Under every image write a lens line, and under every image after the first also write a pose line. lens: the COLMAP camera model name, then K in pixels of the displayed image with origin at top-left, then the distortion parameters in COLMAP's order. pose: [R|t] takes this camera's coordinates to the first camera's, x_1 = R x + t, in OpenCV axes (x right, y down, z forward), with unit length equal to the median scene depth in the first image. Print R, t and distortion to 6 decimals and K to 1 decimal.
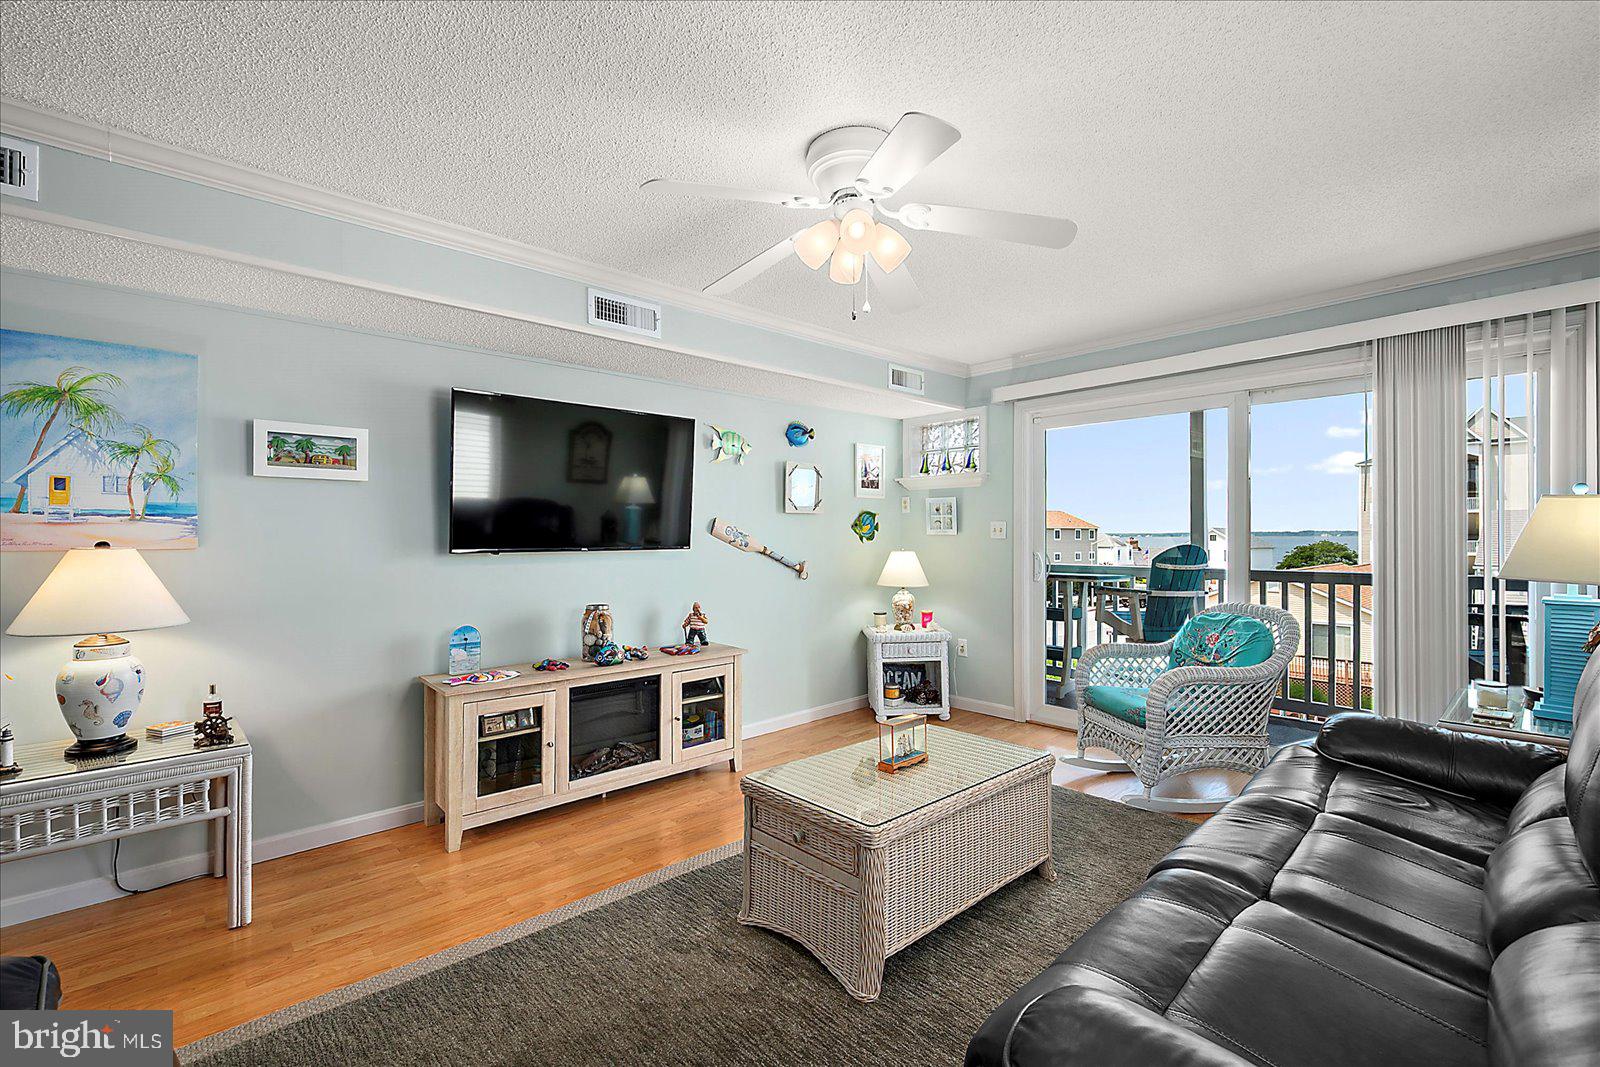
lens RADIAL K [[738.9, 0, 736.9], [0, 738.9, 537.2], [0, 0, 1]] dist [0.000027, -0.001793]
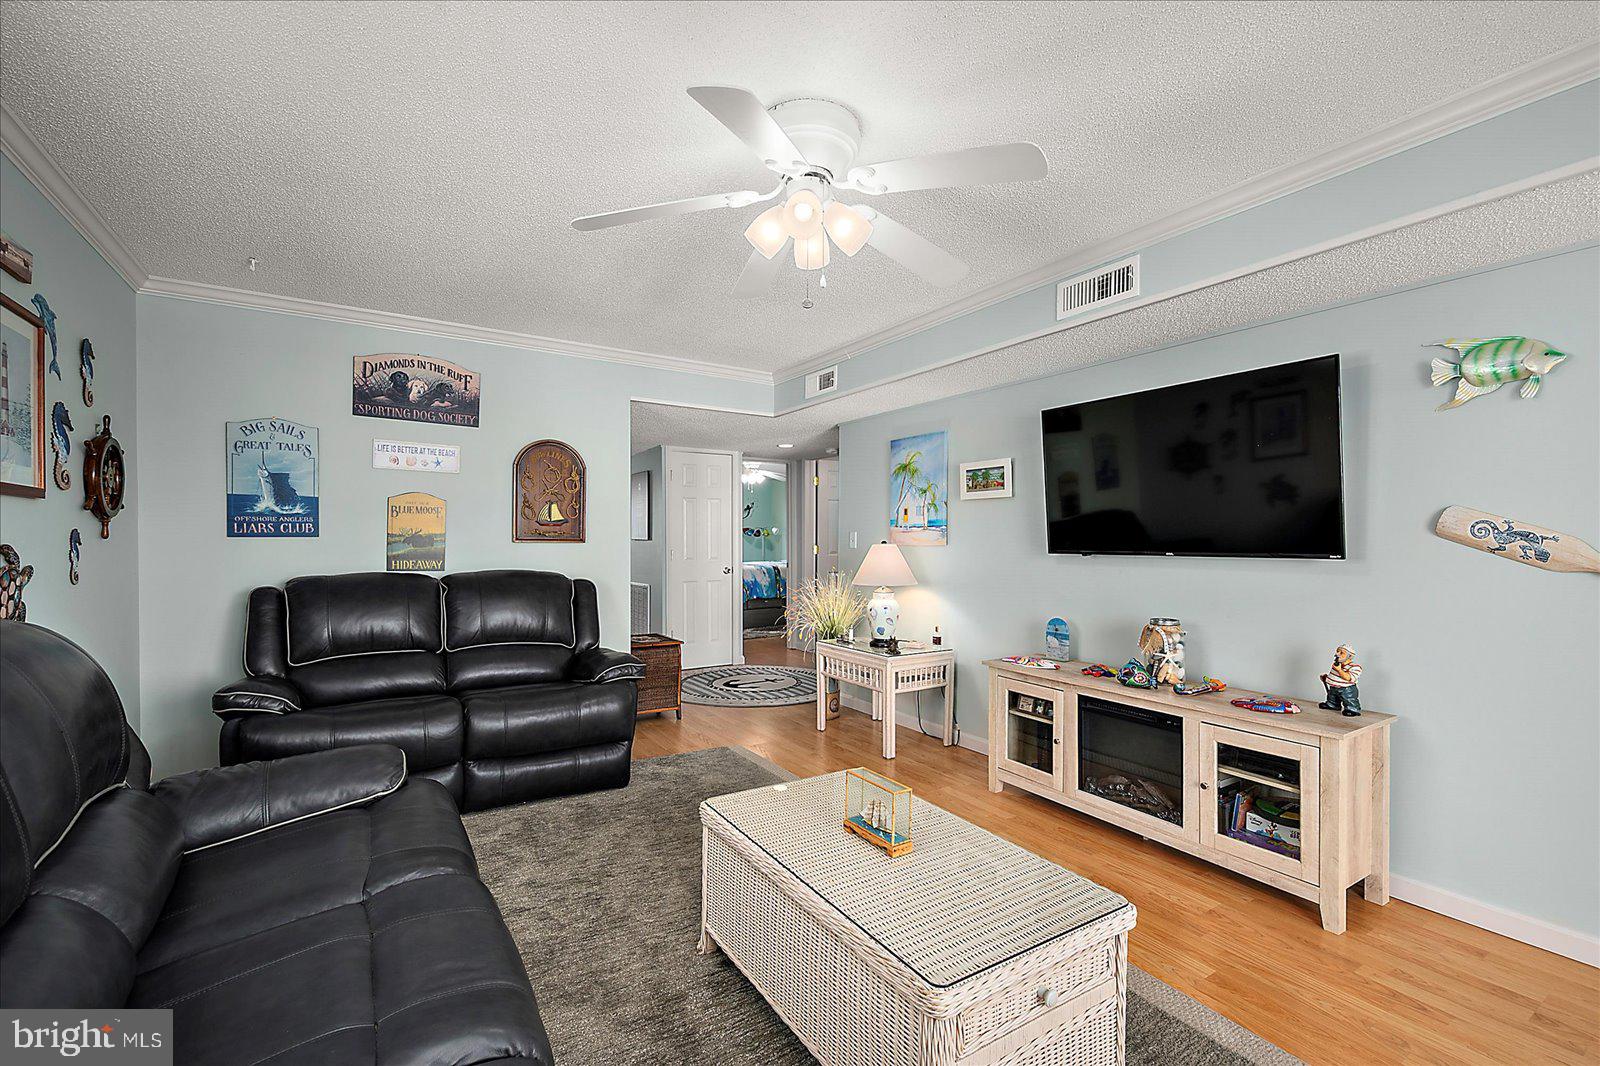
lens RADIAL K [[670.3, 0, 769.8], [0, 670.3, 545.6], [0, 0, 1]] dist [-0.008260, -0.000273]
pose [[-0.189665, 0.010185, -0.981796, 0.728670], [-0.003486, 0.999933, 0.011047, -0.000213], [0.981843, 0.005518, -0.189617, 0.778641]]
